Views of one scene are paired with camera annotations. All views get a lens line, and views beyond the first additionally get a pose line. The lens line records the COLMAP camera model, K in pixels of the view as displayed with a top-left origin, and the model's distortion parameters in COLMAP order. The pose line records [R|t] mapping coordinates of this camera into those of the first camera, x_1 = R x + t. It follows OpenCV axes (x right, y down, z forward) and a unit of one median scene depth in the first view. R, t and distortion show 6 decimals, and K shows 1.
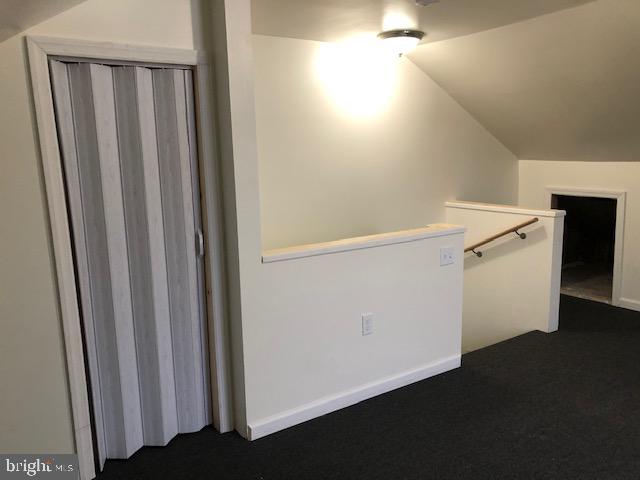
lens RADIAL K [[528.9, 0, 315.4], [0, 528.9, 236.7], [0, 0, 1]] dist [0.054950, -0.061775]
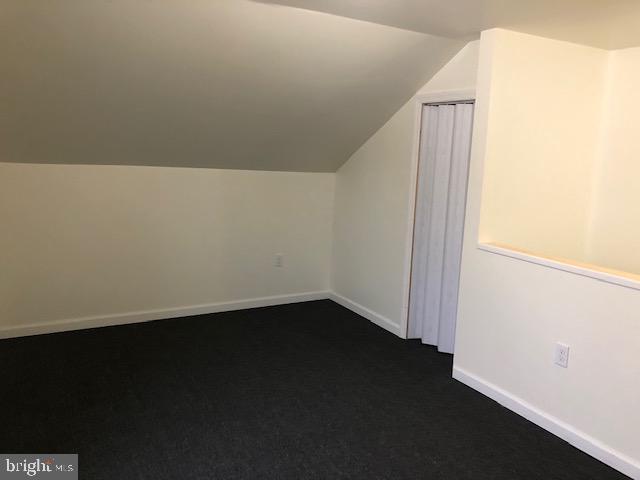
lens RADIAL K [[528.9, 0, 315.4], [0, 528.9, 236.7], [0, 0, 1]] dist [0.054950, -0.061775]
pose [[-0.071782, 0.185256, -0.980065, 1.171217], [-0.210686, 0.957612, 0.196443, -0.145943], [0.974915, 0.220587, -0.029708, 0.641722]]
